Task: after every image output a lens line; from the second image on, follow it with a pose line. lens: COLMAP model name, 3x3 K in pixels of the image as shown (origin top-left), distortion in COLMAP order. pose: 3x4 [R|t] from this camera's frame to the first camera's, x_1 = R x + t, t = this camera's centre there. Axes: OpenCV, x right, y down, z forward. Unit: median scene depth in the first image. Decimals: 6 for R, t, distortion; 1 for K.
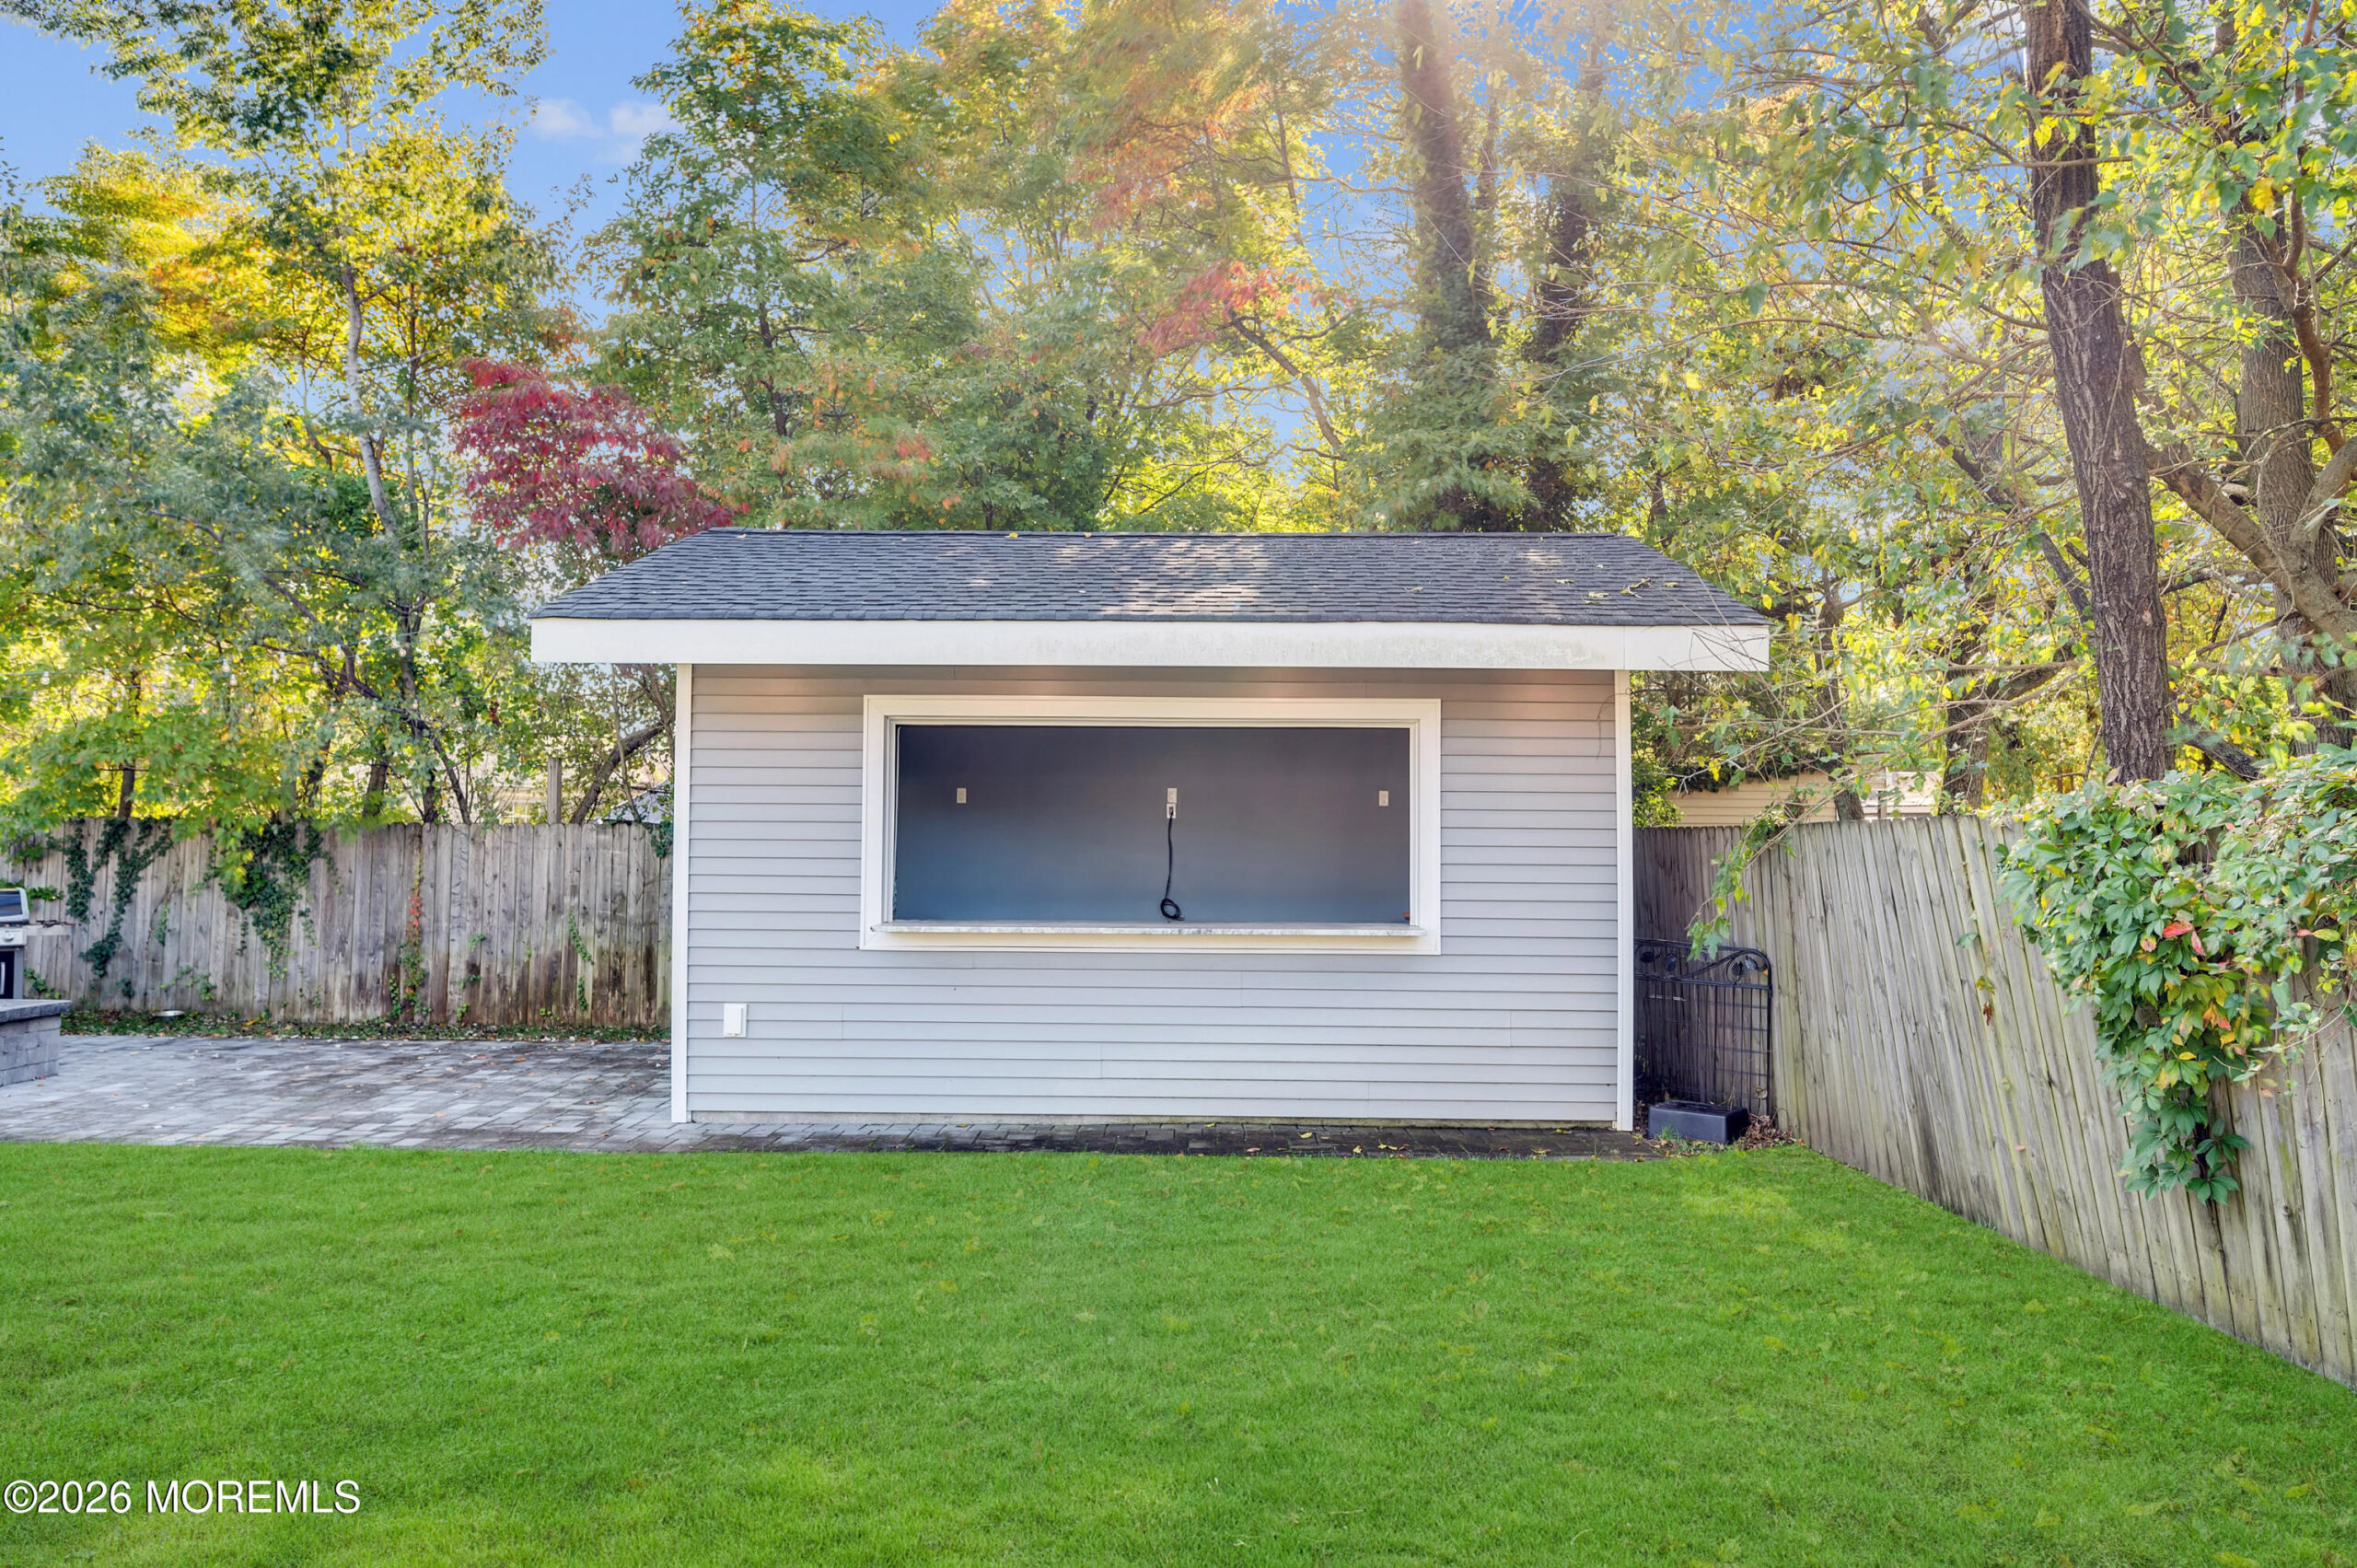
lens RADIAL K [[1662.2, 0, 1190.7], [0, 1662.2, 767.3], [0, 0, 1]] dist [-0.012000, -0.003174]
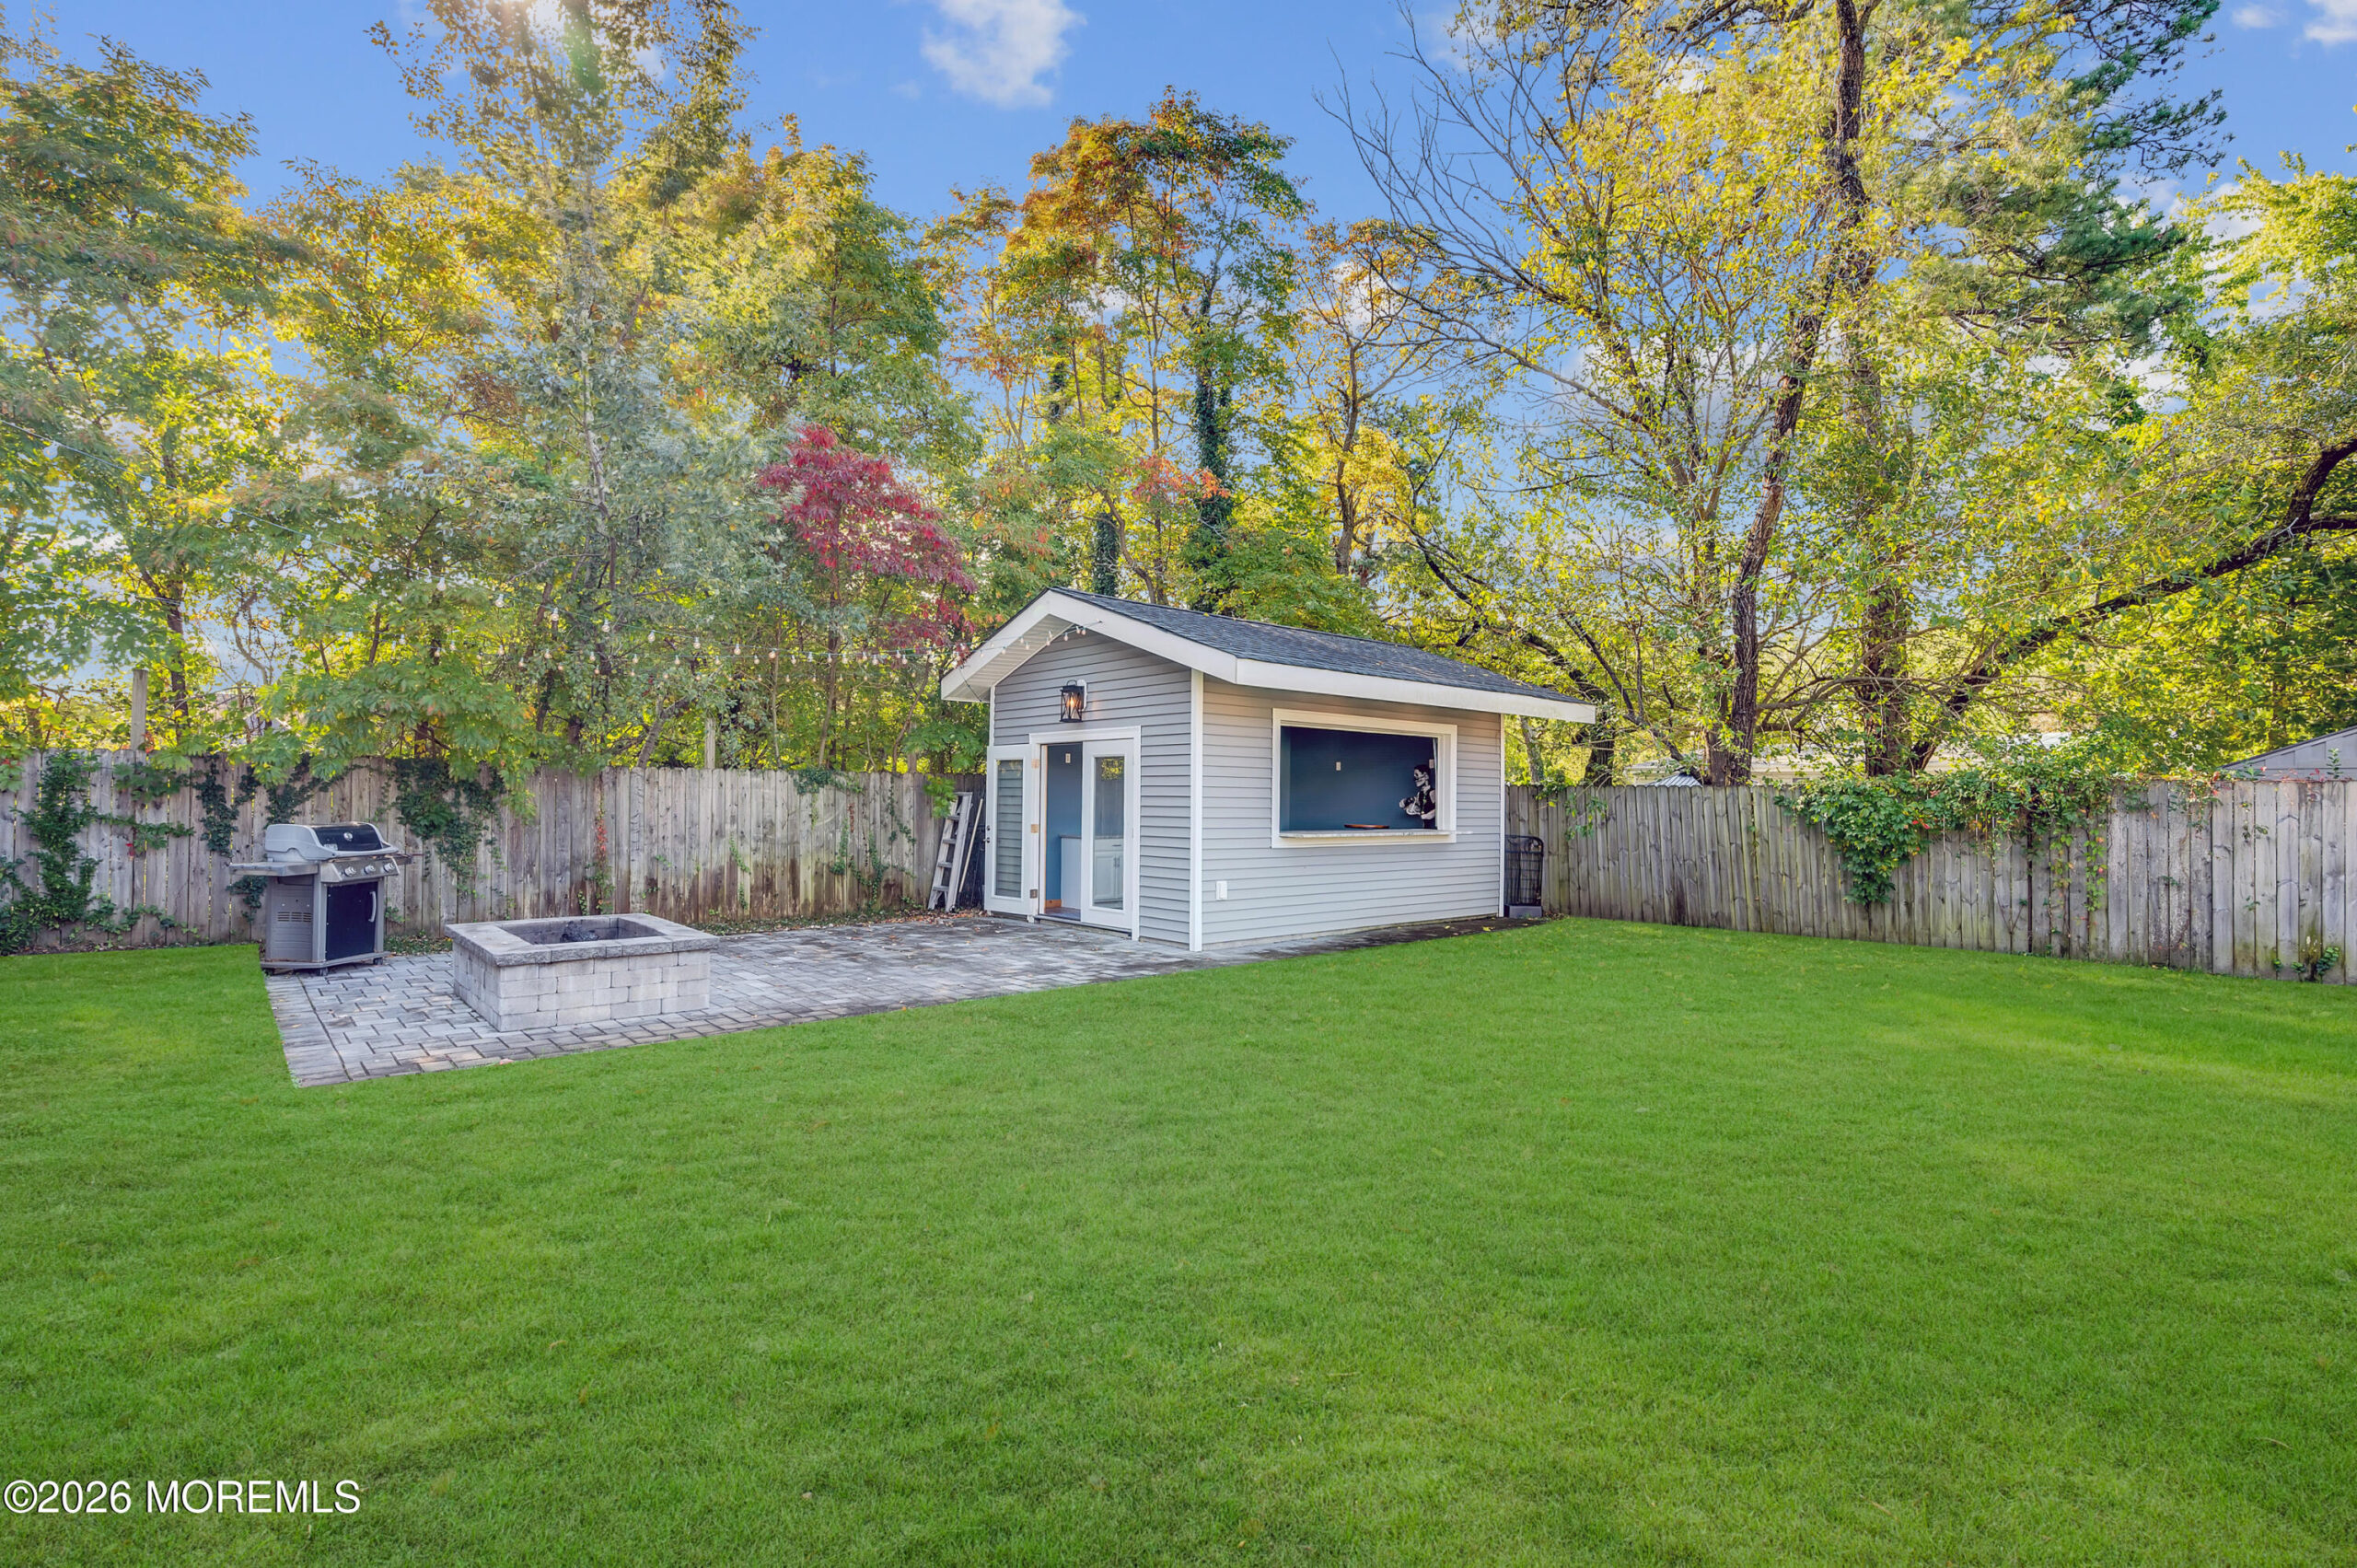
lens RADIAL K [[1123.6, 0, 1199.9], [0, 1123.6, 791.6], [0, 0, 1]] dist [0.001383, 0.000162]
pose [[0.737865, 0.005711, 0.674924, -0.702231], [-0.042332, 0.998387, 0.037832, 0.002536], [-0.673619, -0.056486, 0.736917, 0.092541]]
